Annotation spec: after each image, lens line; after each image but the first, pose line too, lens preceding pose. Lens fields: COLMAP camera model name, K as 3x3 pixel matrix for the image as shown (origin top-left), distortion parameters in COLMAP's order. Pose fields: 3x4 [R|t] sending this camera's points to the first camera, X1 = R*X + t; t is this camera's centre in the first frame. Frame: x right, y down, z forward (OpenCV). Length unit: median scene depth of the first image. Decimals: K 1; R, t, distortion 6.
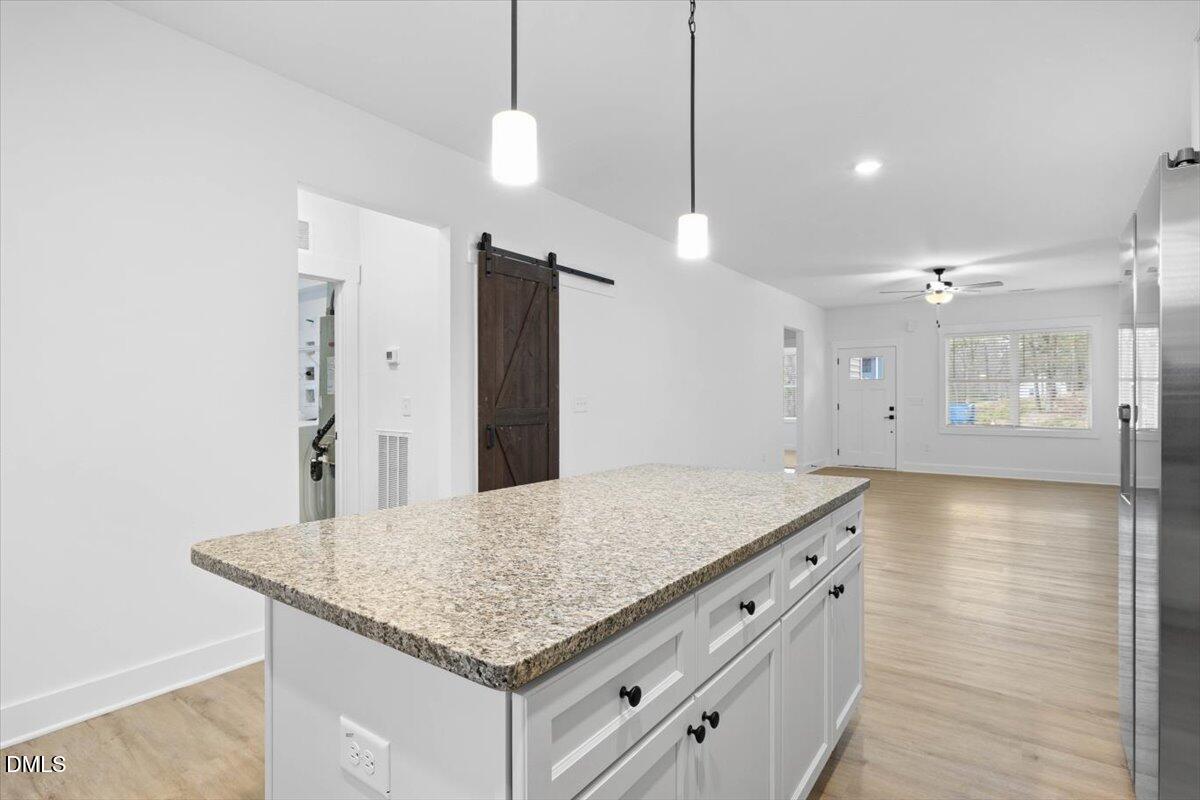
lens RADIAL K [[588.0, 0, 600.0], [0, 588.0, 400.0], [0, 0, 1]] dist [-0.003777, 0.000024]
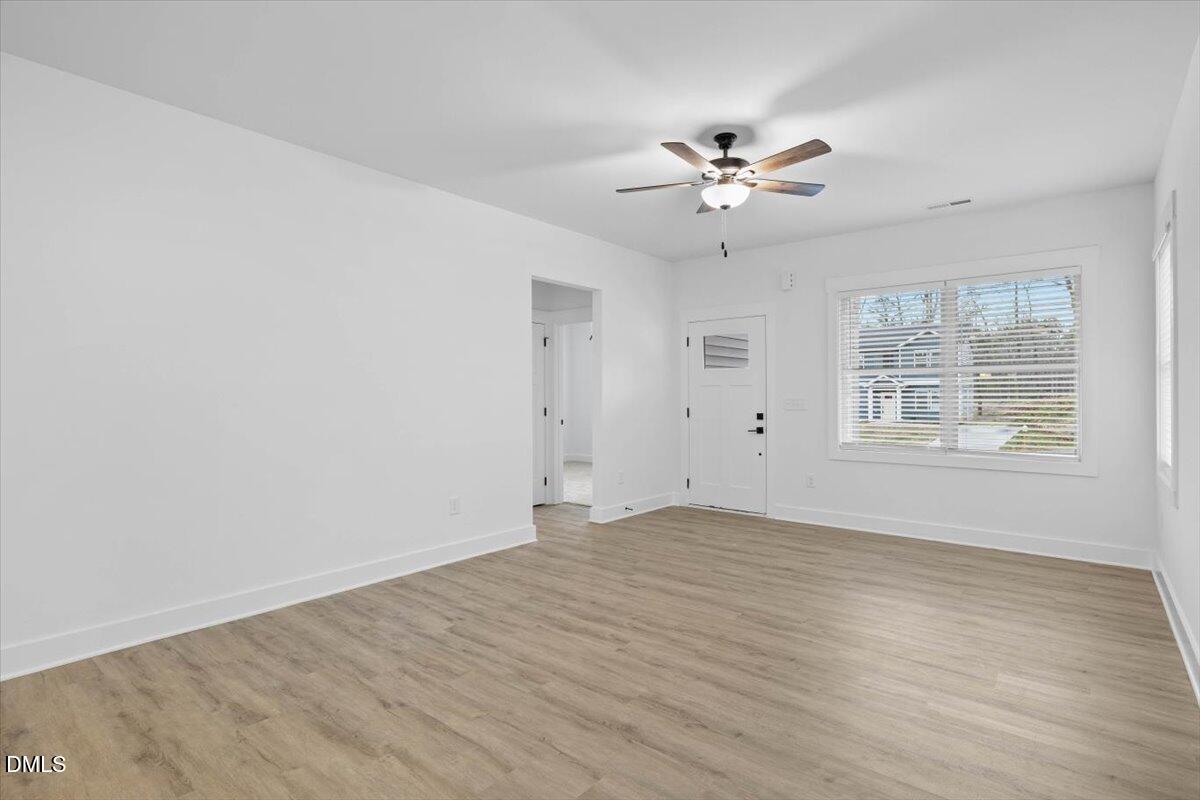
lens RADIAL K [[603.3, 0, 598.0], [0, 603.3, 391.4], [0, 0, 1]] dist [0.009491, 0.000729]
pose [[0.998547, 0.001406, -0.053875, 0.534075], [-0.002002, 0.999937, -0.011019, -0.006058], [0.053856, 0.011111, 0.998487, 0.529986]]
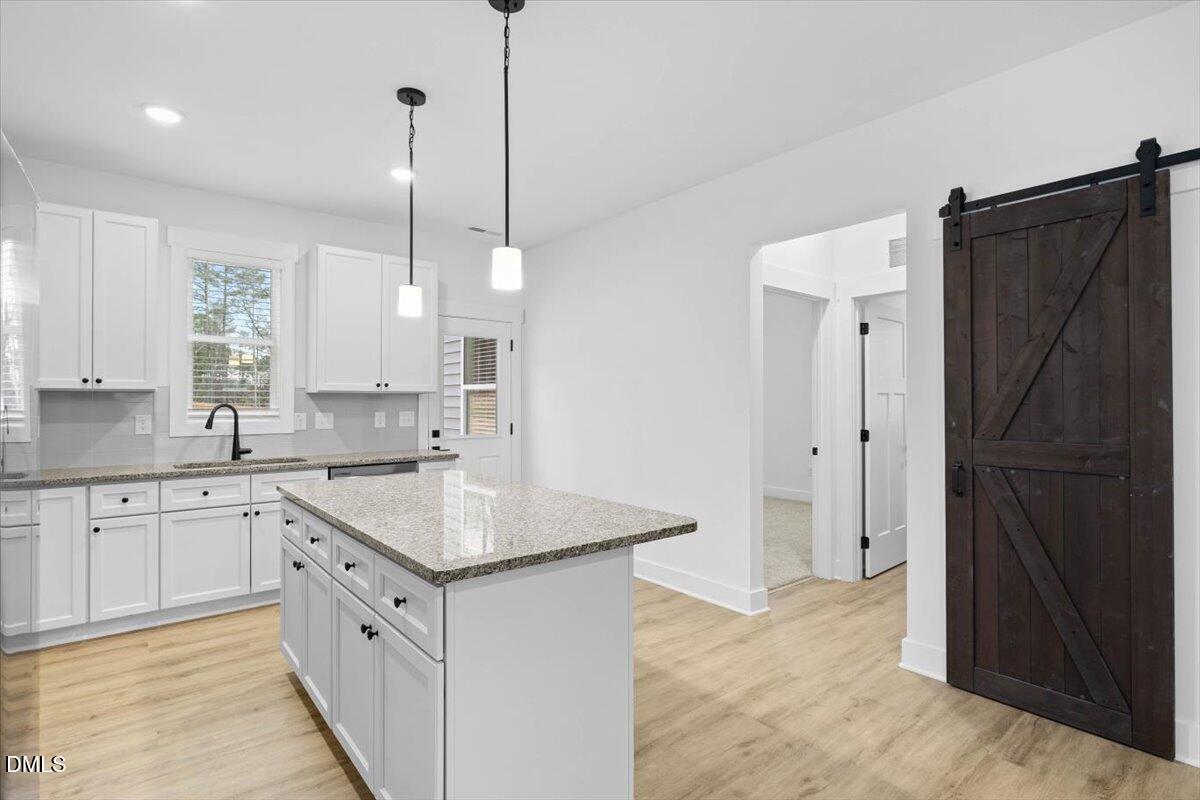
lens RADIAL K [[599.0, 0, 606.0], [0, 599.0, 399.9], [0, 0, 1]] dist [0.001281, 0.001023]
pose [[-0.254838, -0.000774, -0.966983, 0.341631], [-0.004826, 0.999988, 0.000471, -0.016374], [0.966972, 0.004787, -0.254839, 0.437468]]
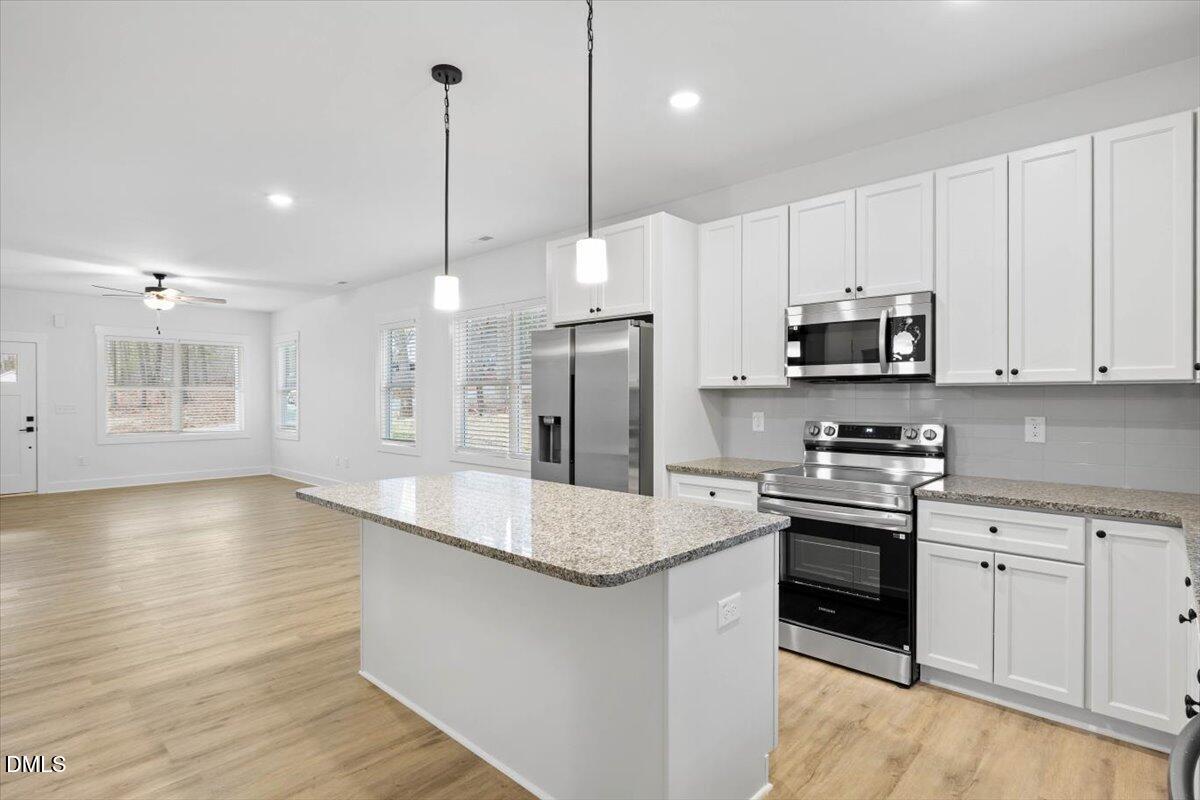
lens RADIAL K [[599.0, 0, 606.0], [0, 599.0, 399.9], [0, 0, 1]] dist [0.001281, 0.001023]
pose [[0.127796, -0.005085, 0.991787, -0.336491], [0.005839, 0.999973, 0.004374, -0.015373], [-0.991783, 0.005232, 0.127823, 0.149078]]
